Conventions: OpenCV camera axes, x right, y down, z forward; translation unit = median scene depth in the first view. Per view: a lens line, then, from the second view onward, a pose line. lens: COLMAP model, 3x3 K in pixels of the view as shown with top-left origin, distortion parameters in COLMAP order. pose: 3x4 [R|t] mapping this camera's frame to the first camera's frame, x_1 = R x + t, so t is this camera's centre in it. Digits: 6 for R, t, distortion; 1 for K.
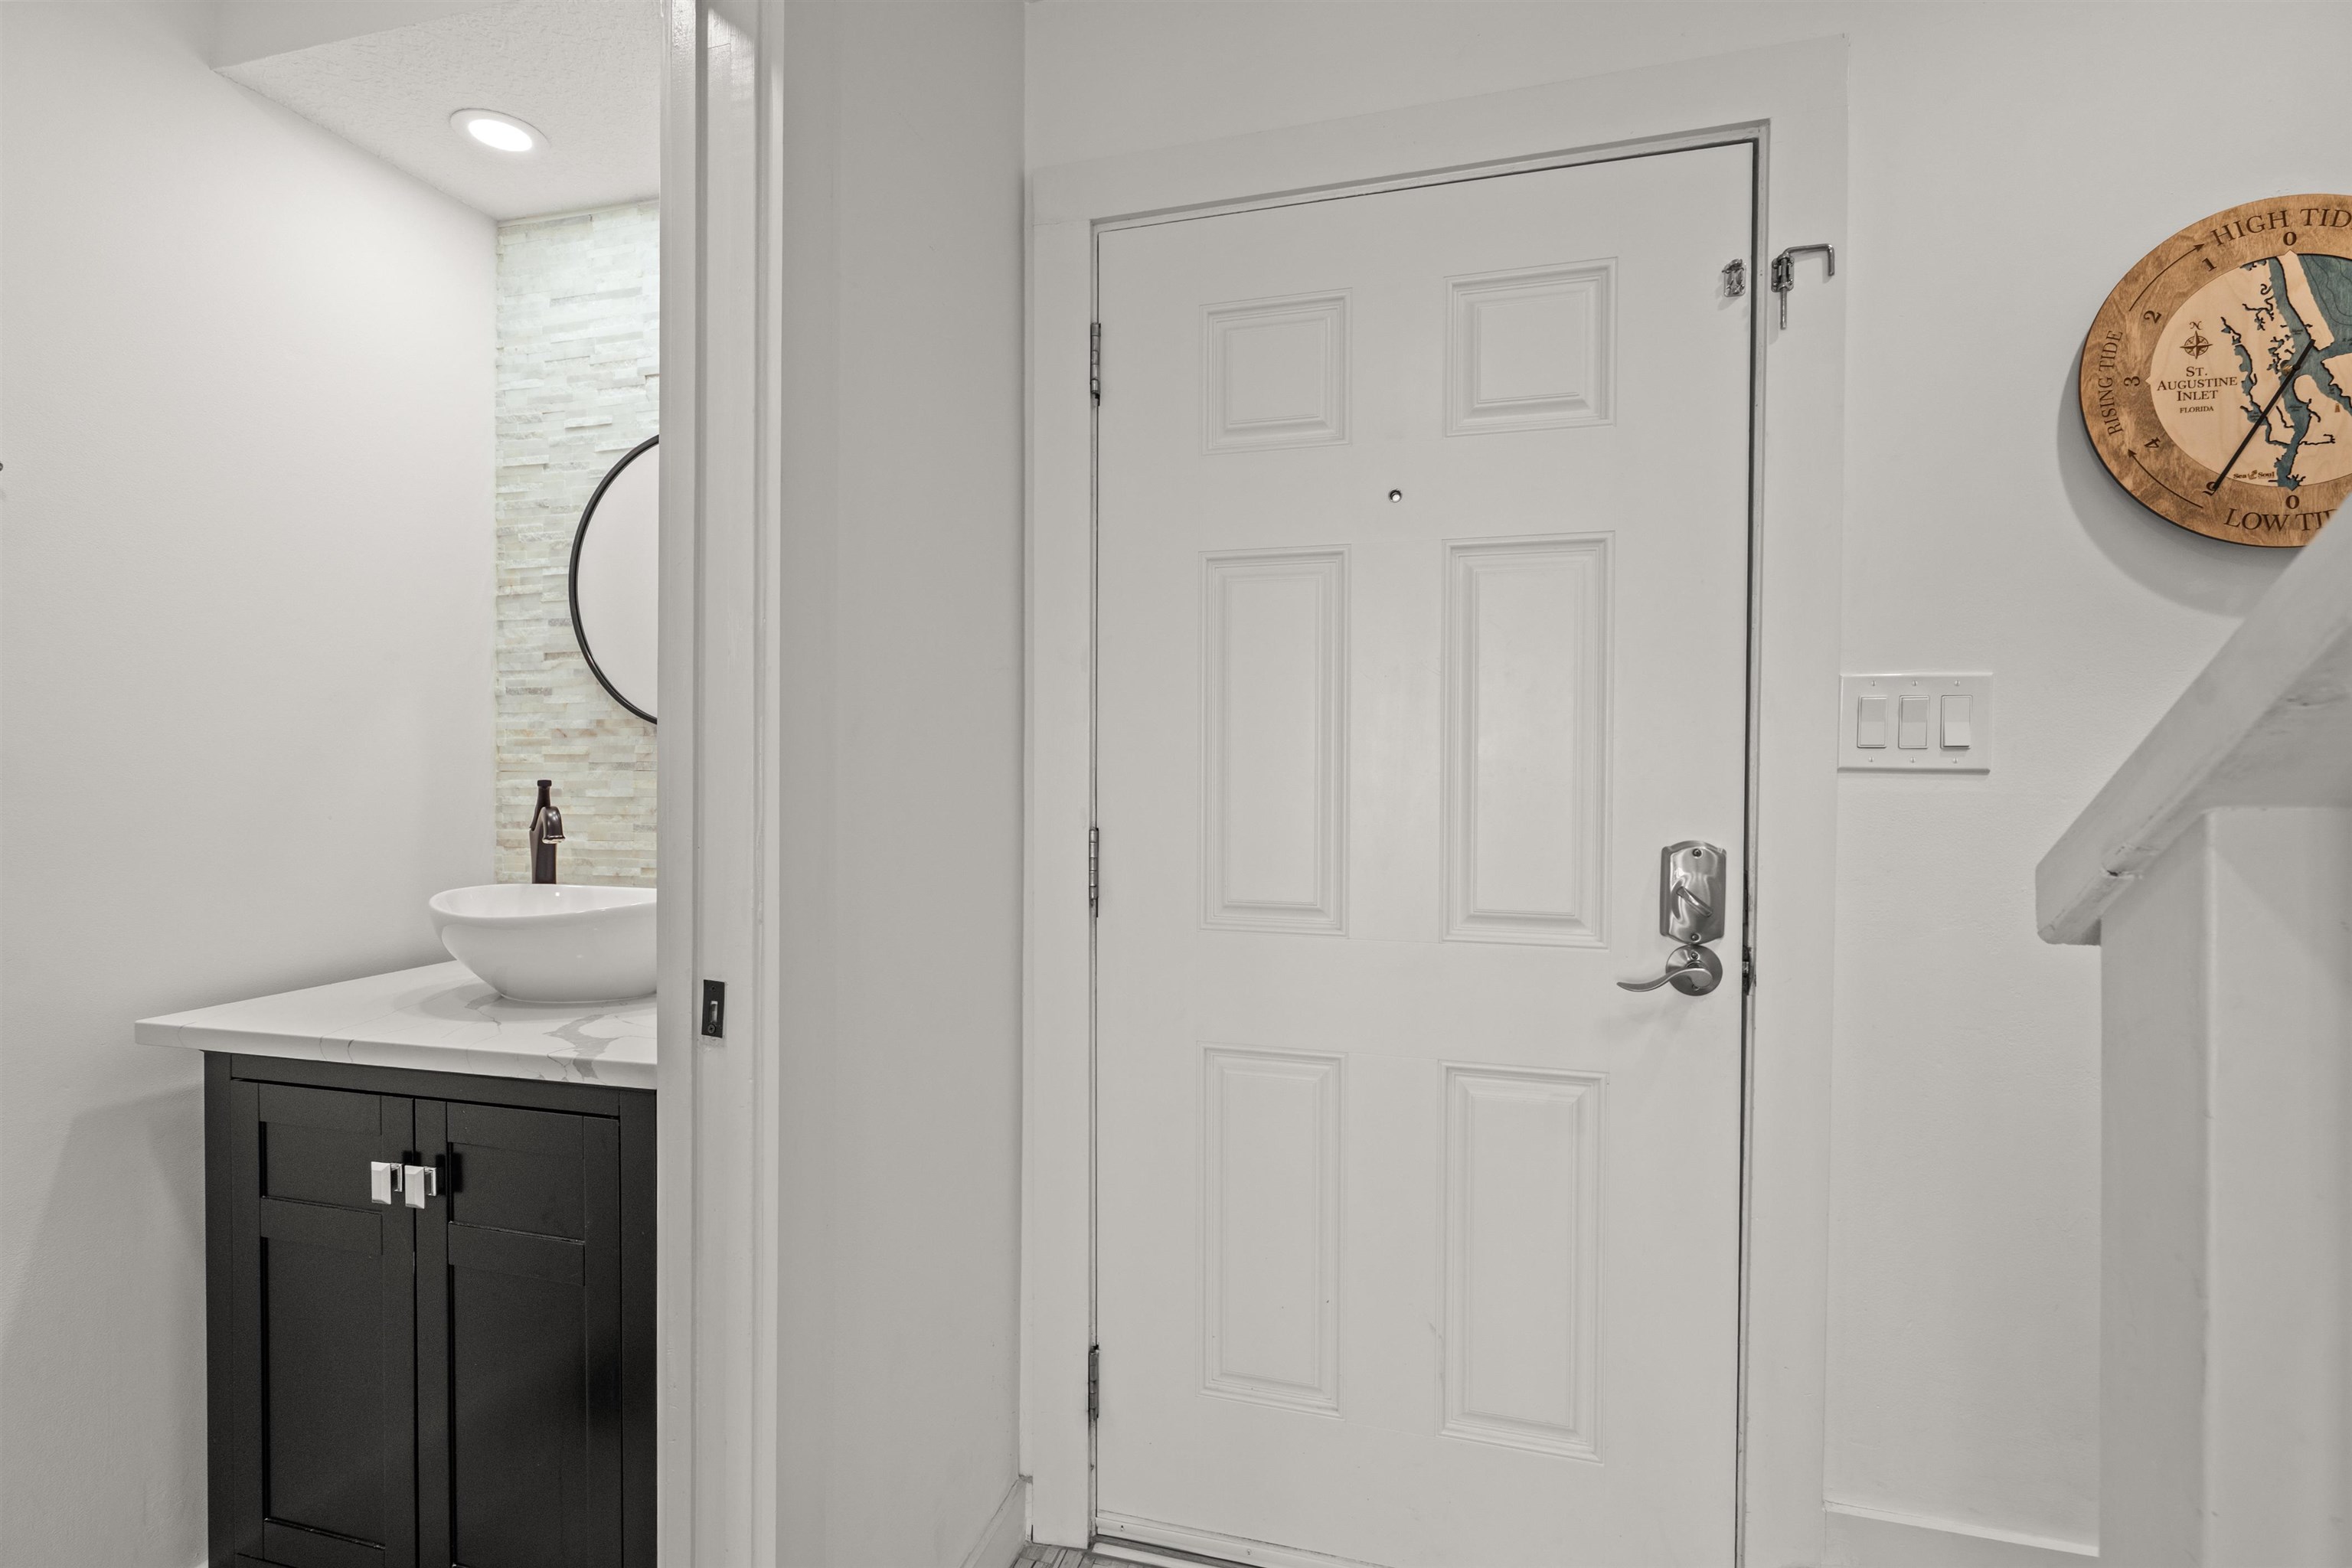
lens RADIAL K [[1092.7, 0, 1181.0], [0, 1092.7, 763.5], [0, 0, 1]] dist [-0.002010, -0.000251]
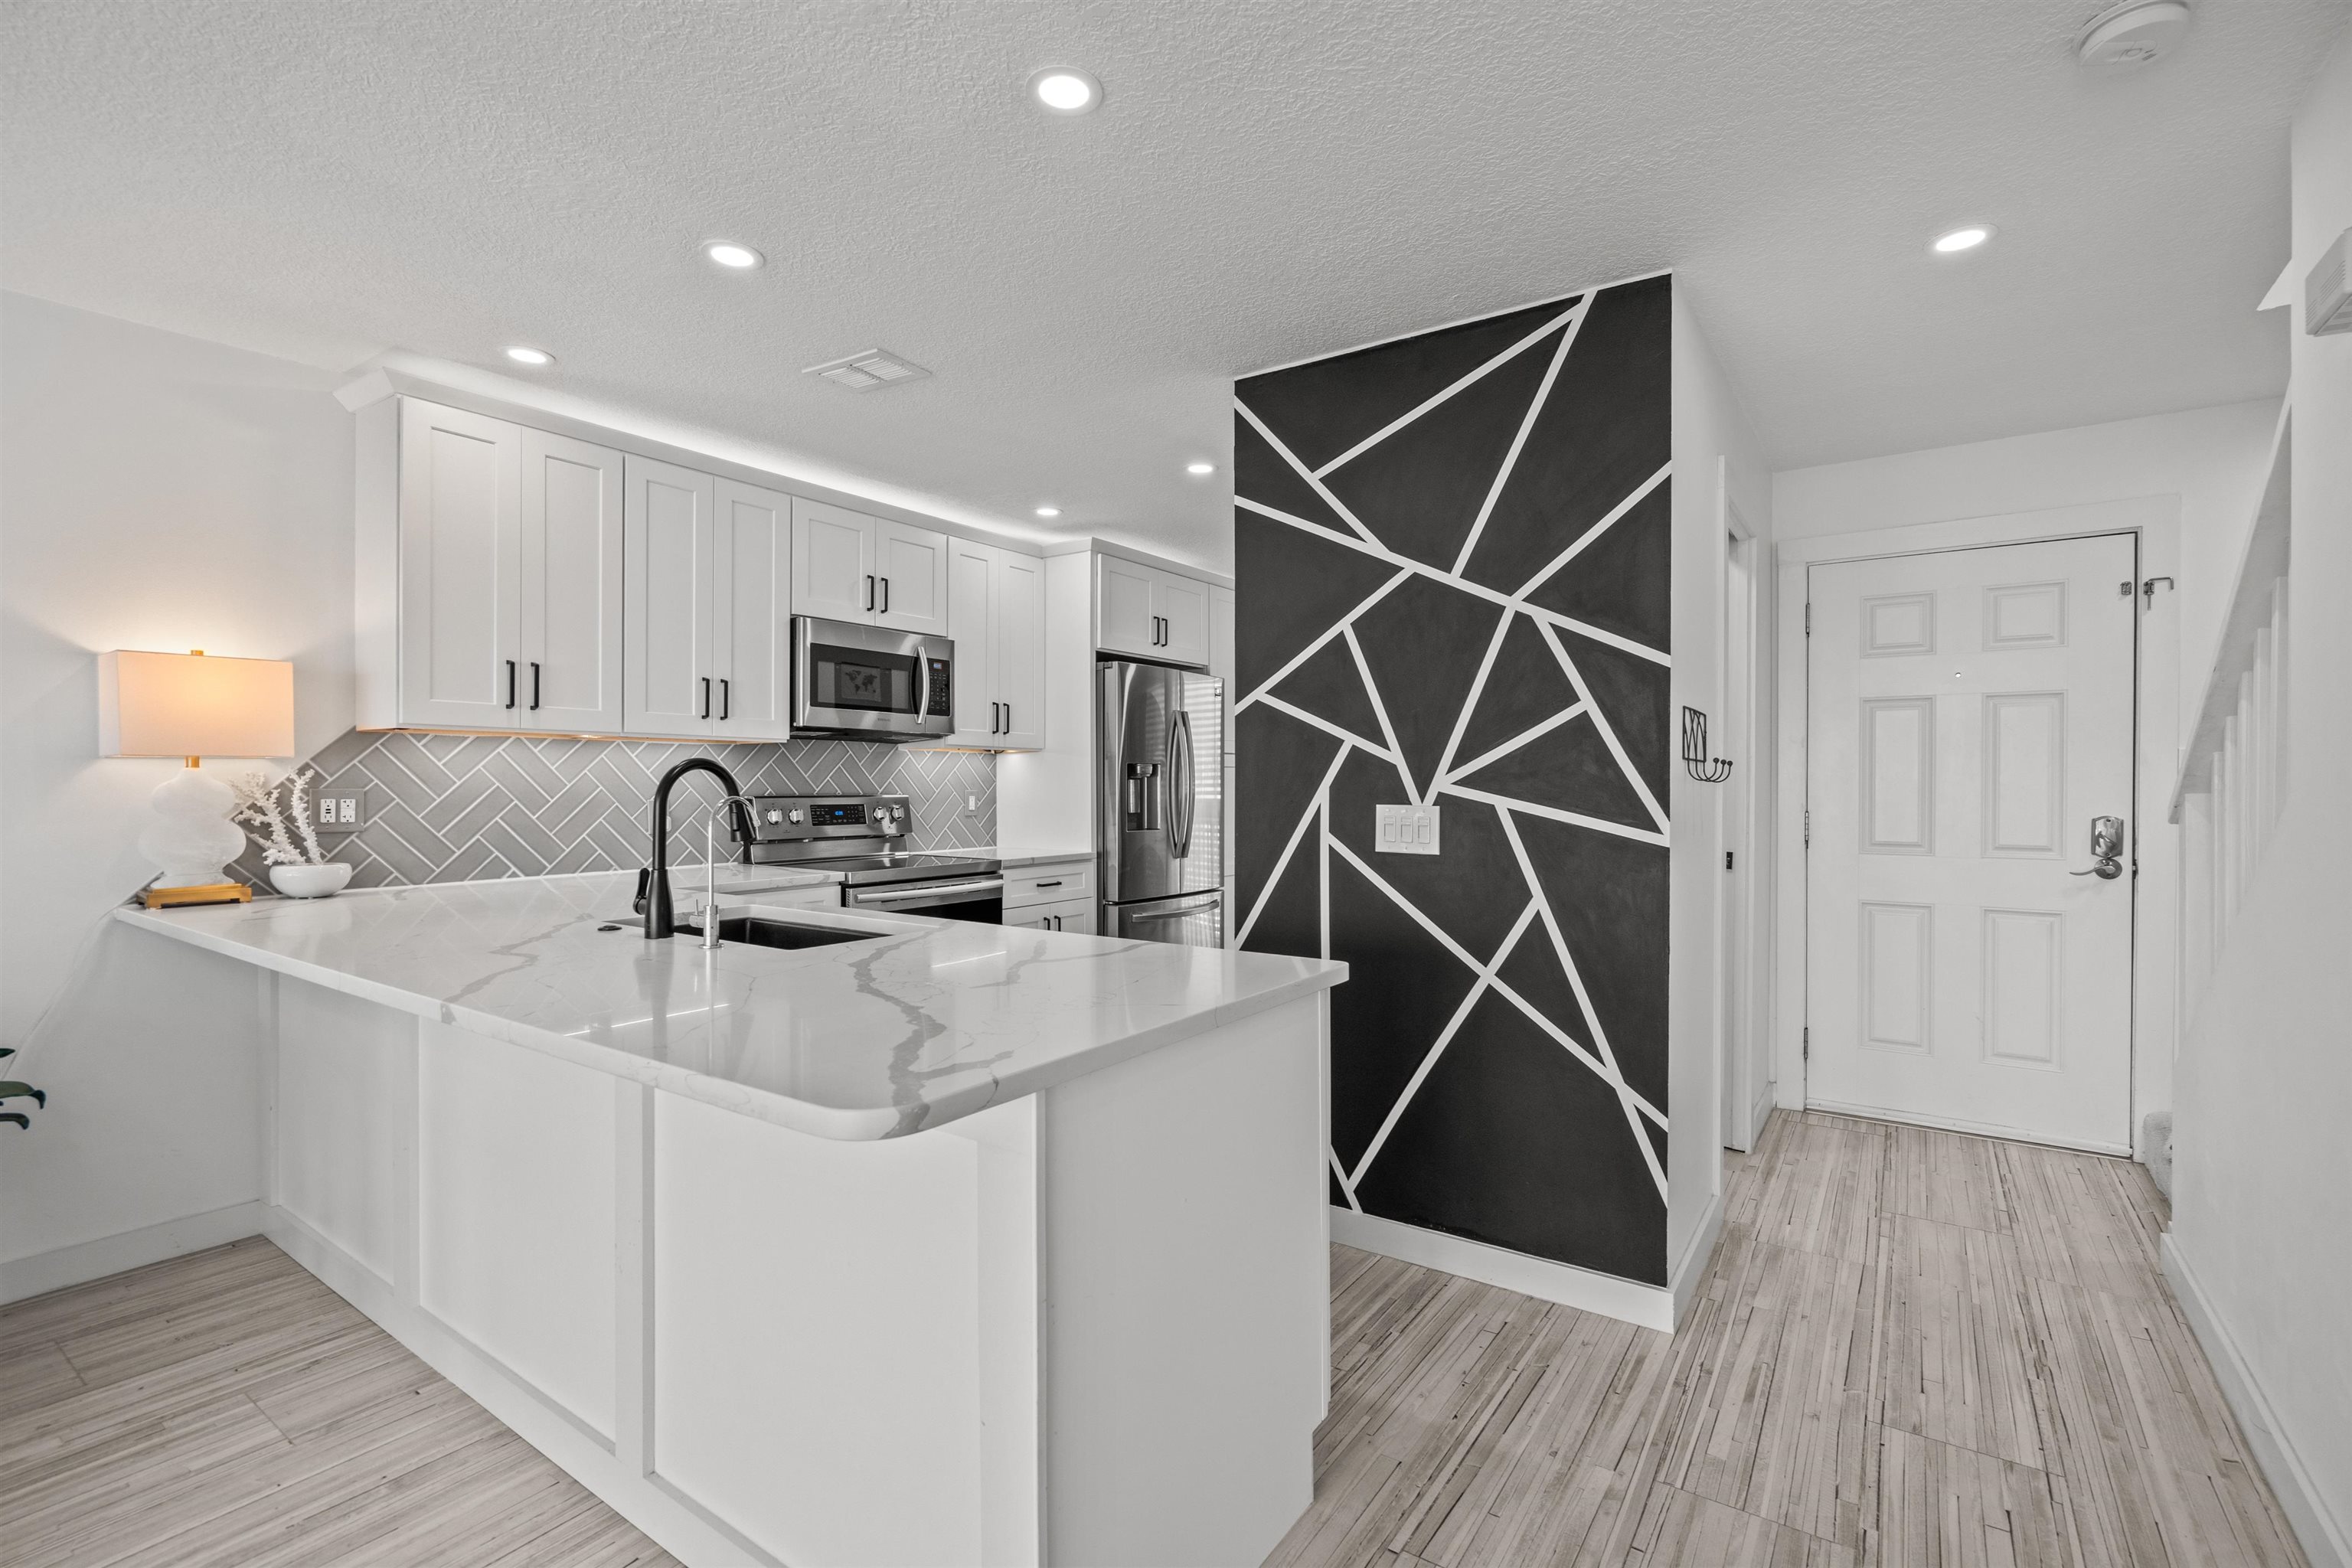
lens RADIAL K [[1064.4, 0, 1175.7], [0, 1064.4, 790.1], [0, 0, 1]] dist [-0.002062, 0.001096]
pose [[0.941513, -0.000882, -0.336975, -0.696042], [-0.000548, 0.999991, -0.004151, 0.024357], [0.336975, 0.004093, 0.941505, -1.953195]]
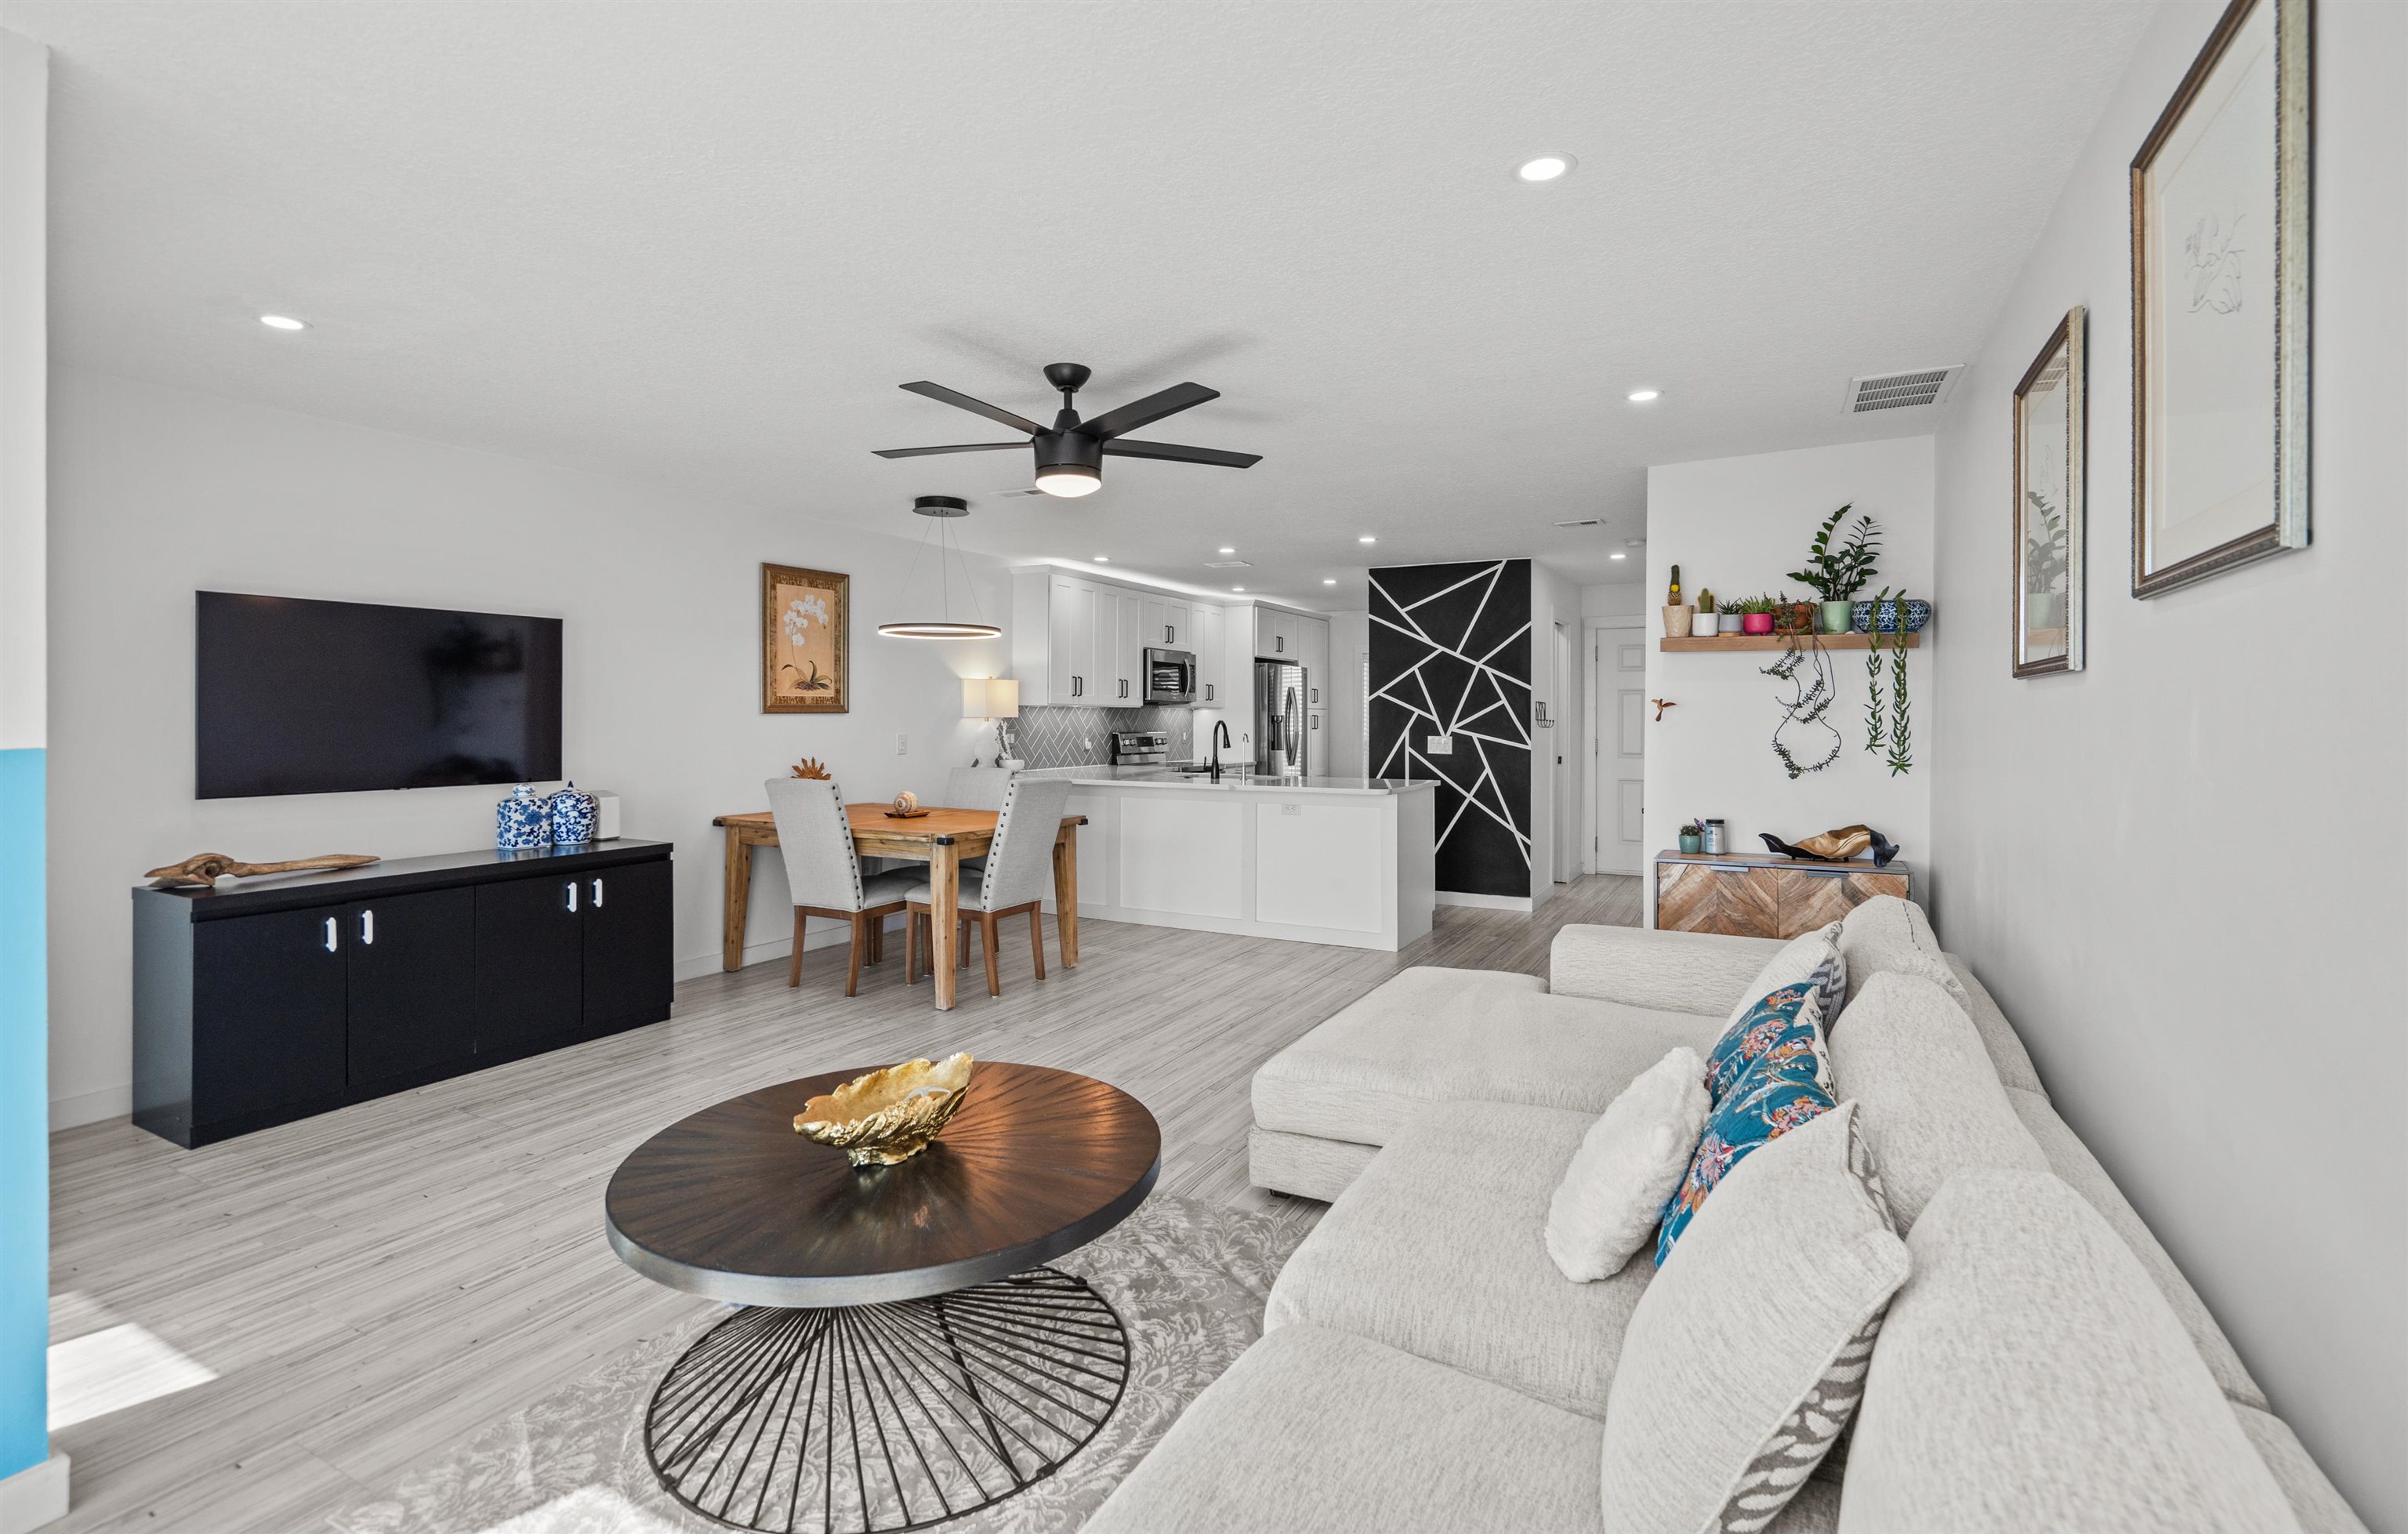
lens RADIAL K [[1094.0, 0, 1206.9], [0, 1094.0, 713.3], [0, 0, 1]] dist [-0.001269, -0.000290]
pose [[0.974432, -0.002586, -0.224667, -0.856348], [-0.000982, 0.999875, -0.015770, 0.016873], [0.224680, 0.015587, 0.974308, -5.469960]]
